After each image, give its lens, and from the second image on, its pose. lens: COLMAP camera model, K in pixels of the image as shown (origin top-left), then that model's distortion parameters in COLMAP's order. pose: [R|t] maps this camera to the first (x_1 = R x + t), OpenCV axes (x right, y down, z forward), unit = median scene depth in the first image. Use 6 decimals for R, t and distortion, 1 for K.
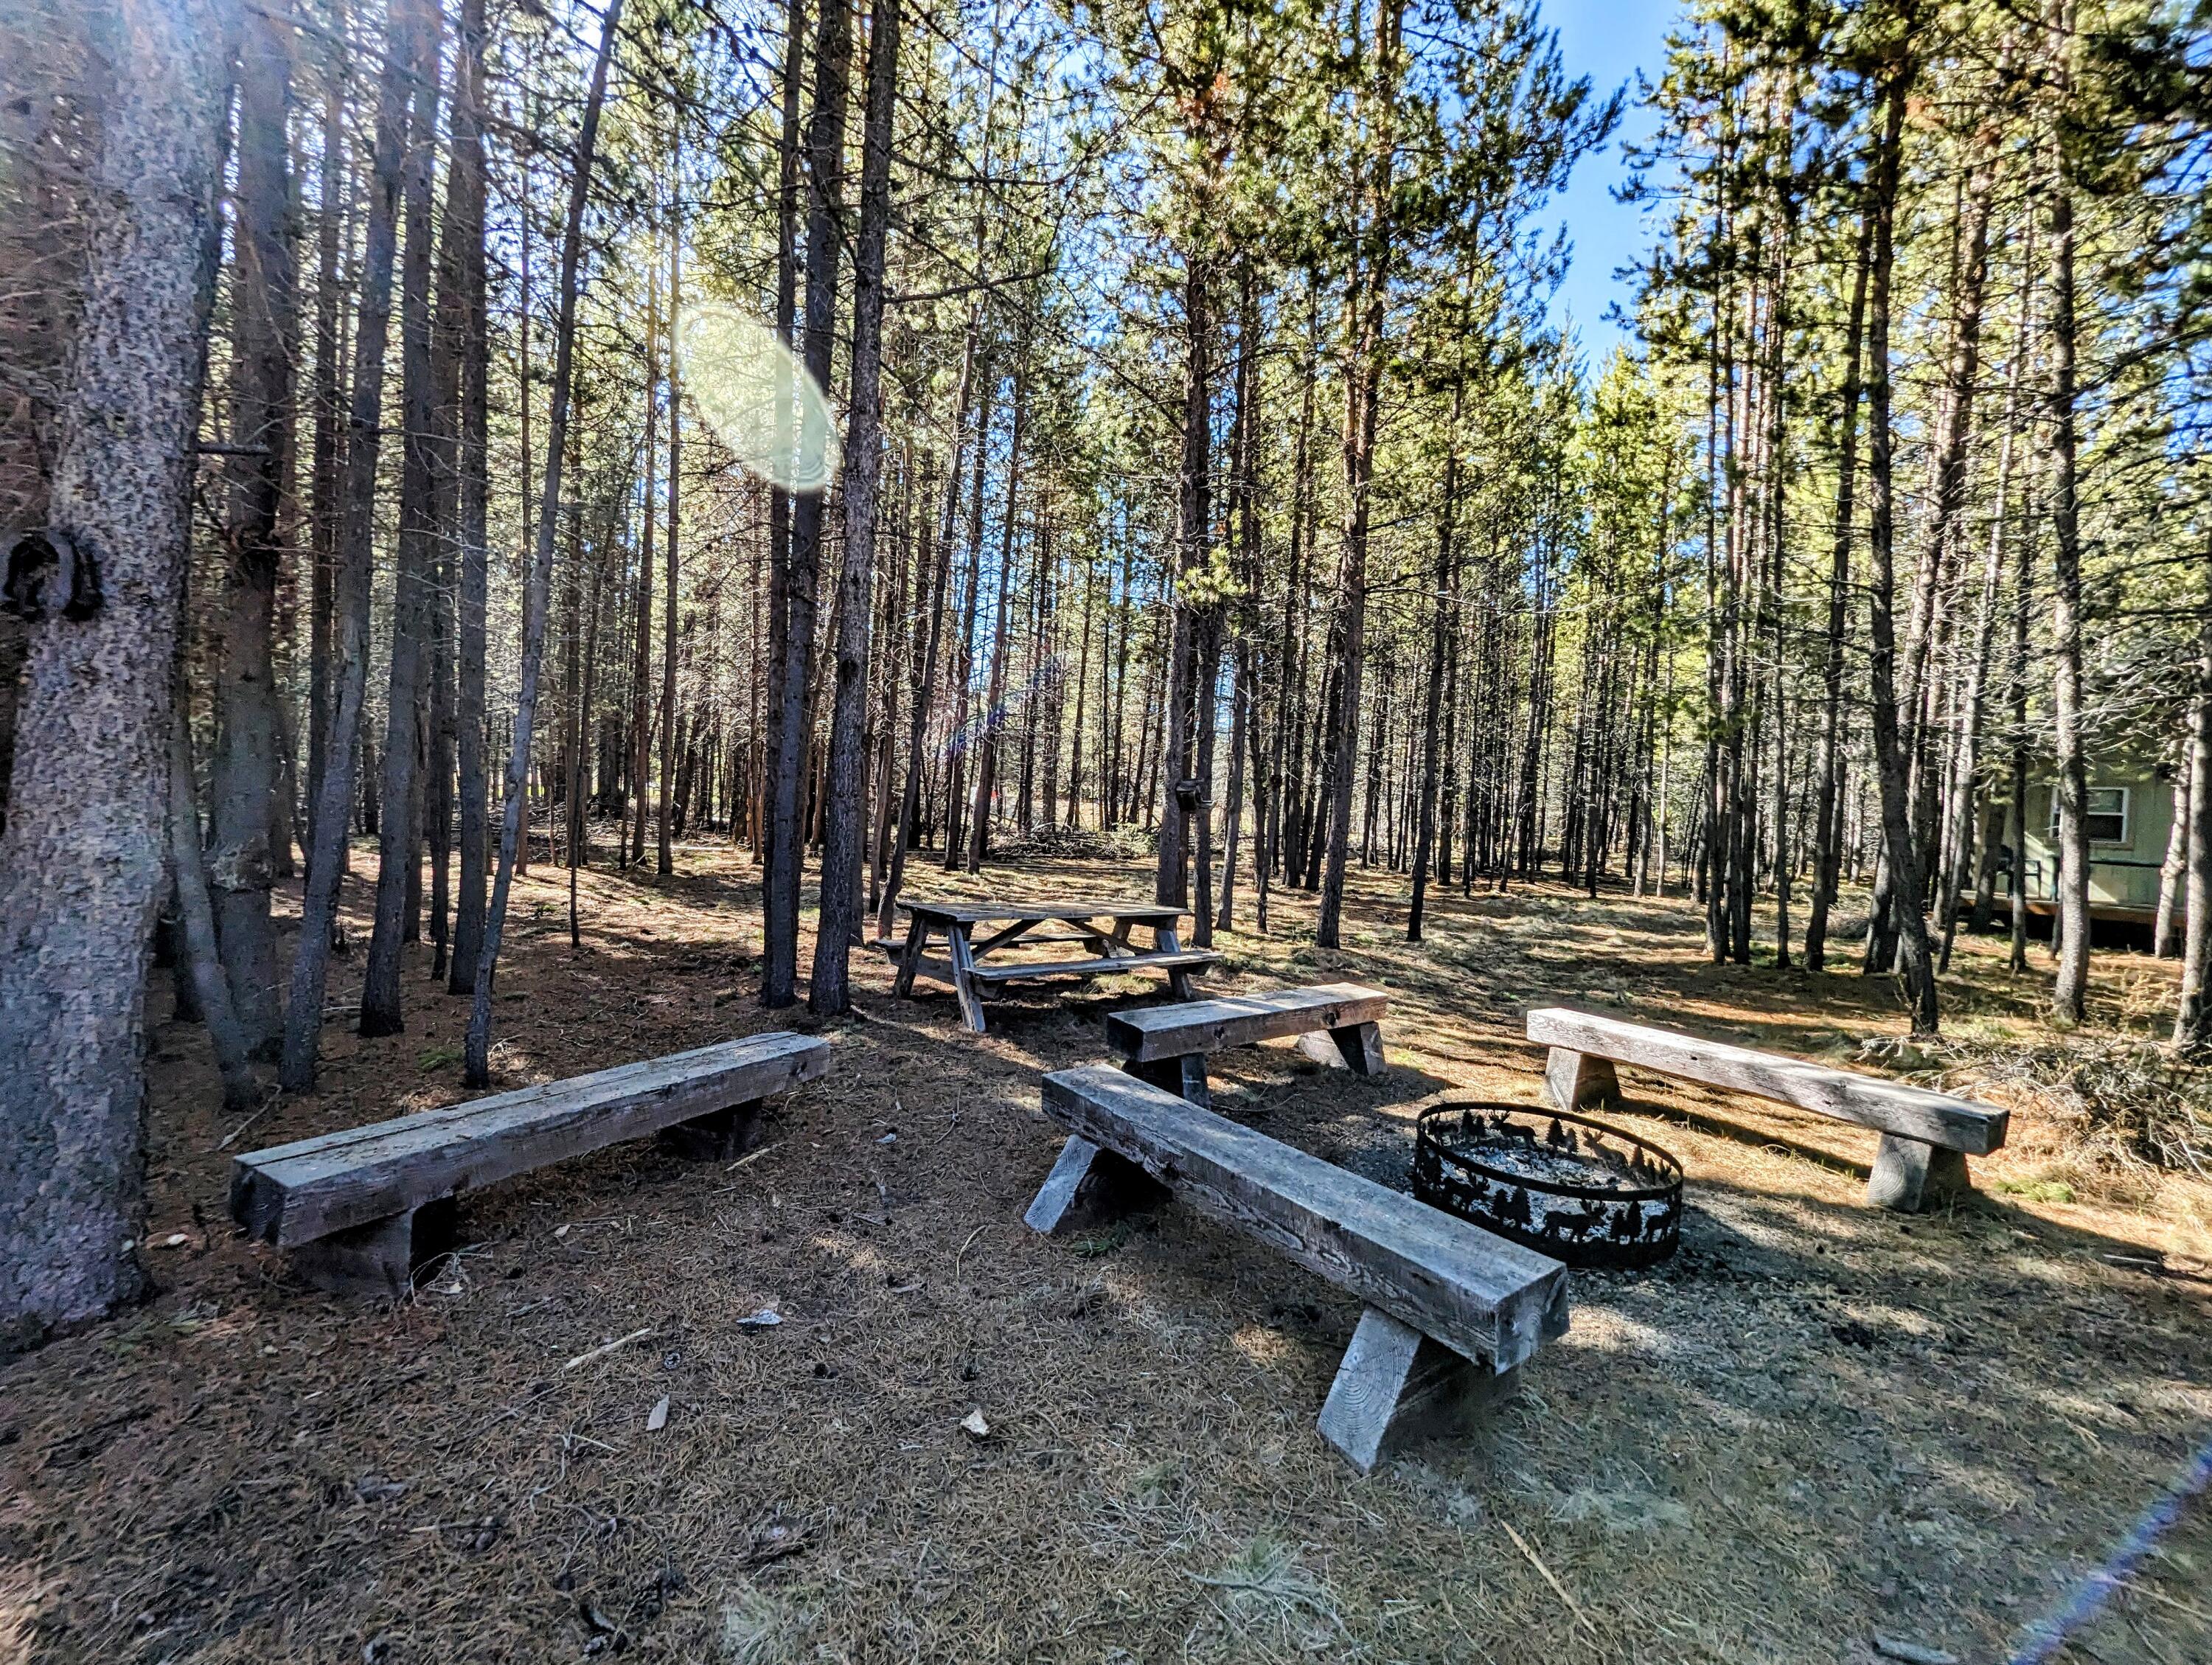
lens RADIAL K [[889.3, 0, 1106.0], [0, 889.3, 832.5], [0, 0, 1]] dist [-0.011501, 0.000020]
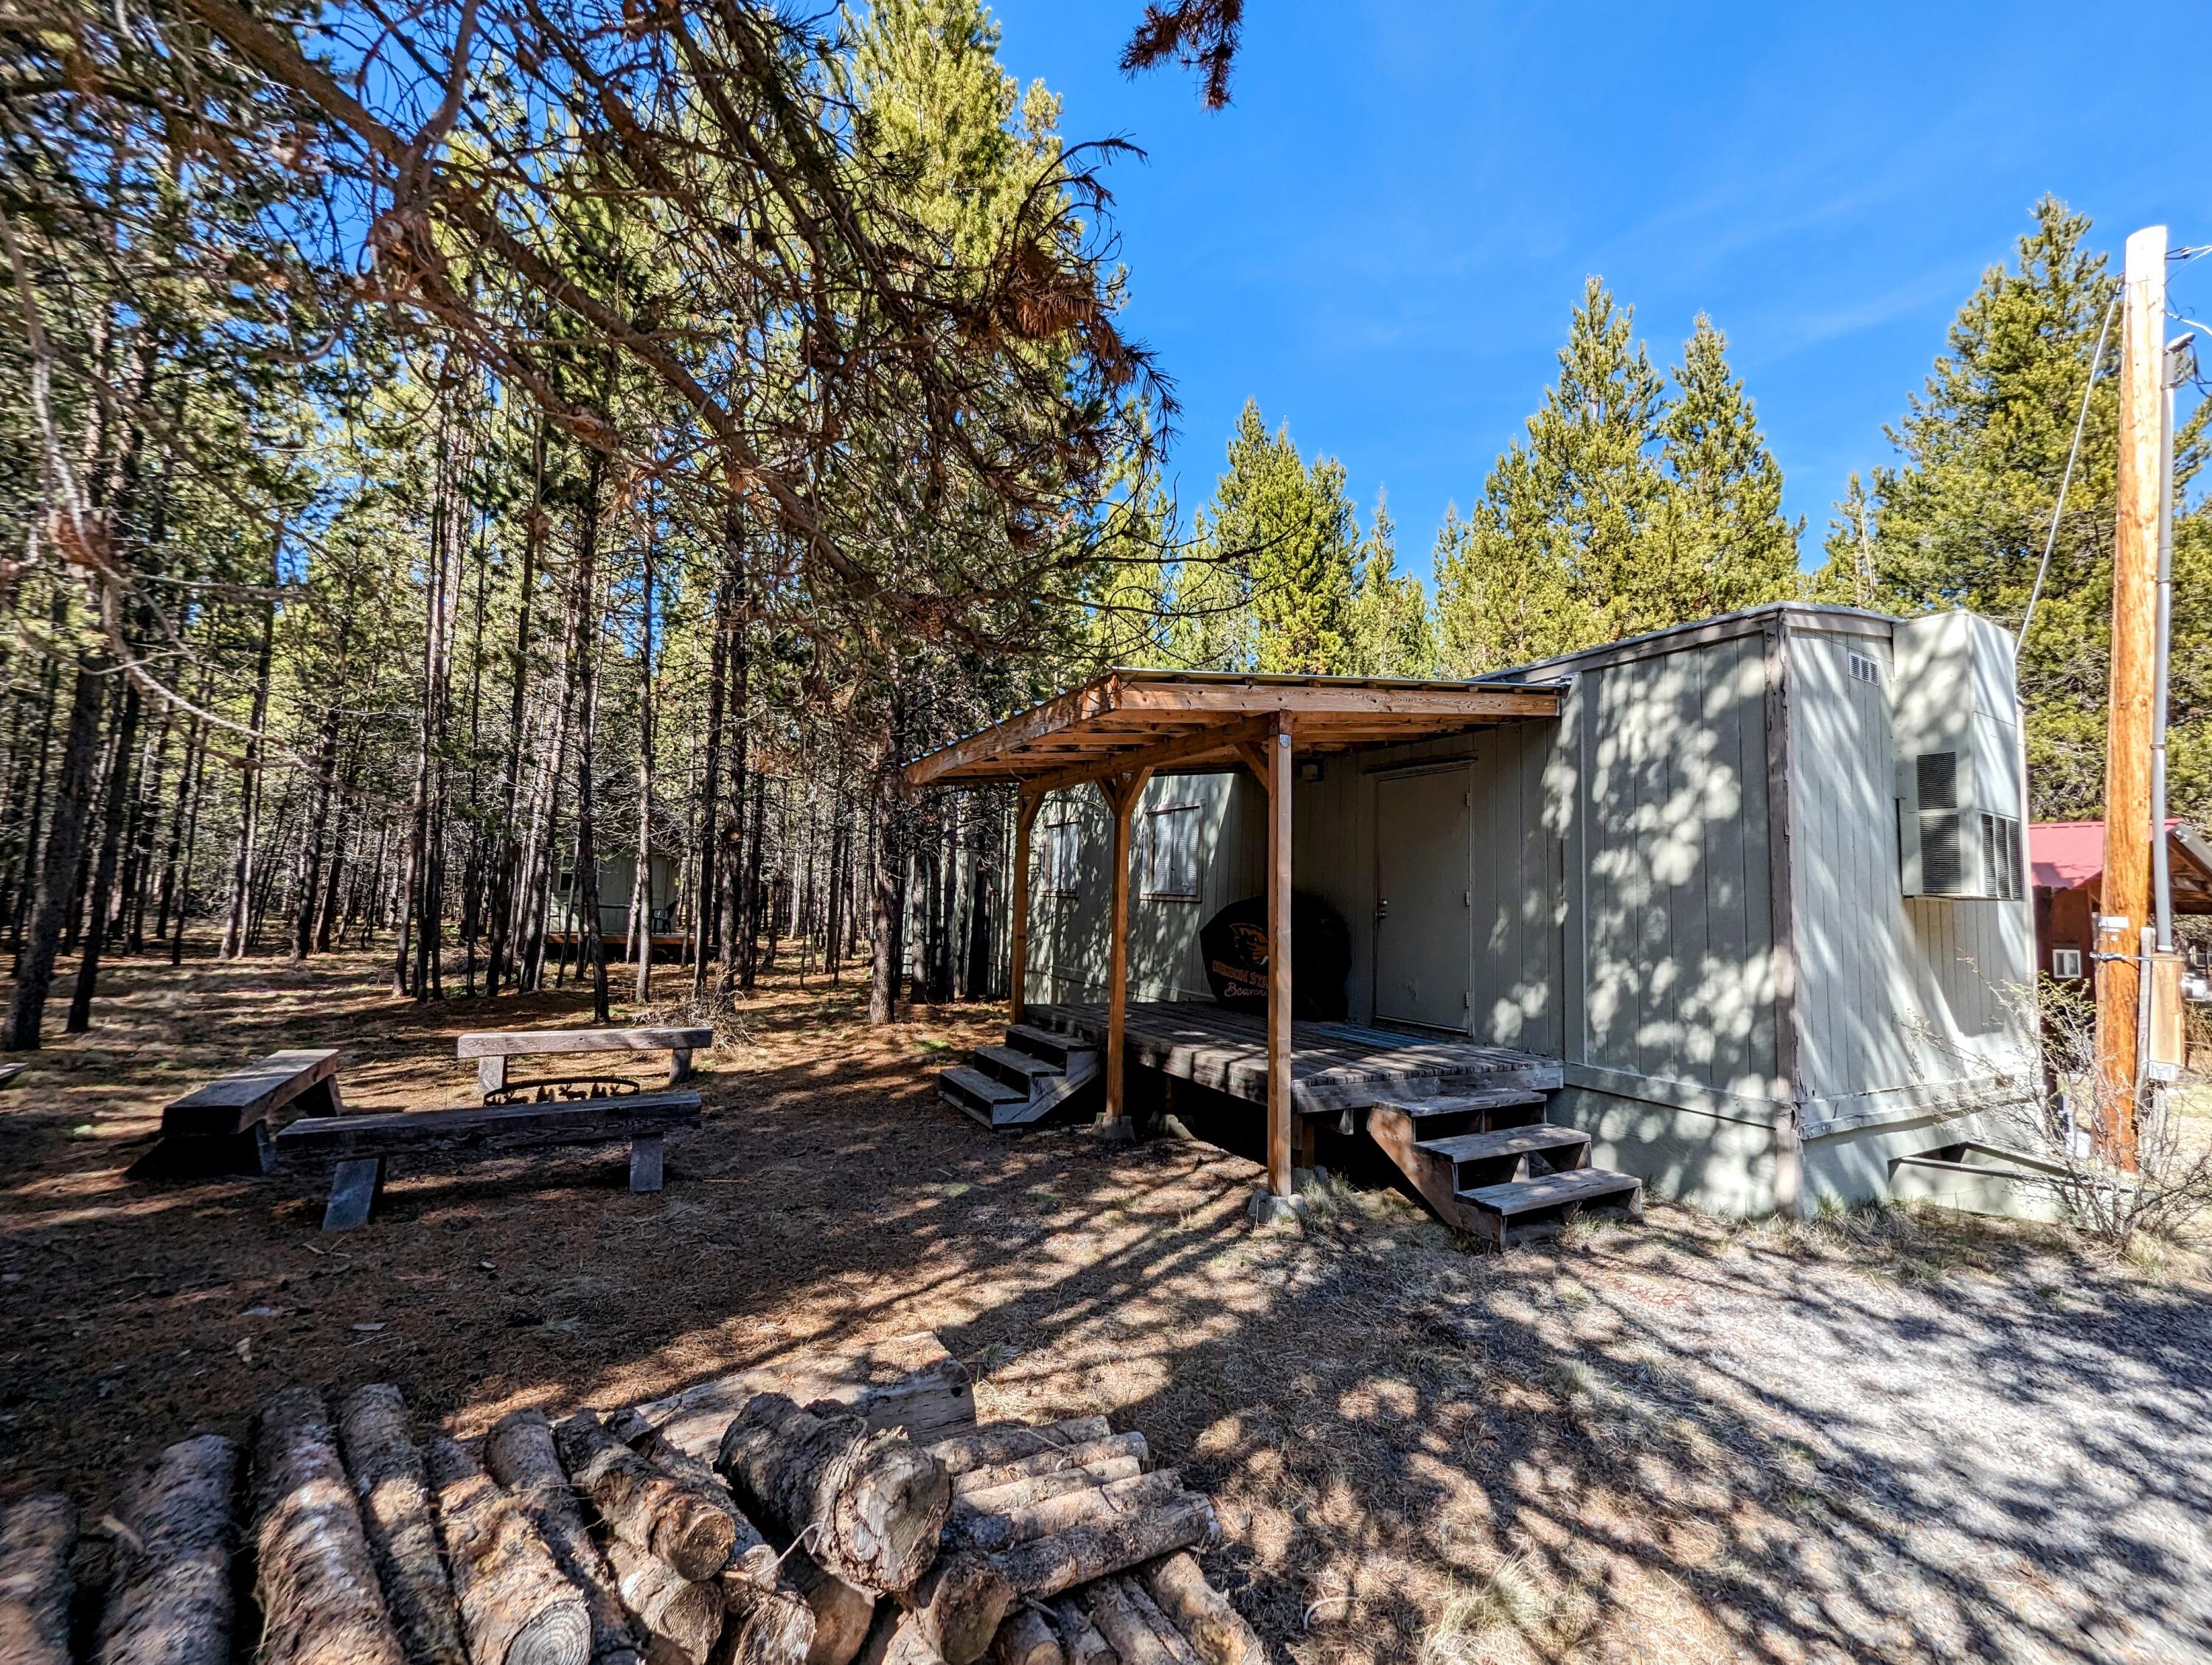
lens RADIAL K [[889.3, 0, 1106.0], [0, 889.3, 832.5], [0, 0, 1]] dist [-0.011501, 0.000020]
pose [[0.122869, 0.040209, 0.991608, -0.621445], [0.003671, 0.999154, -0.040970, -0.056069], [-0.992416, 0.008674, 0.122618, -0.178840]]
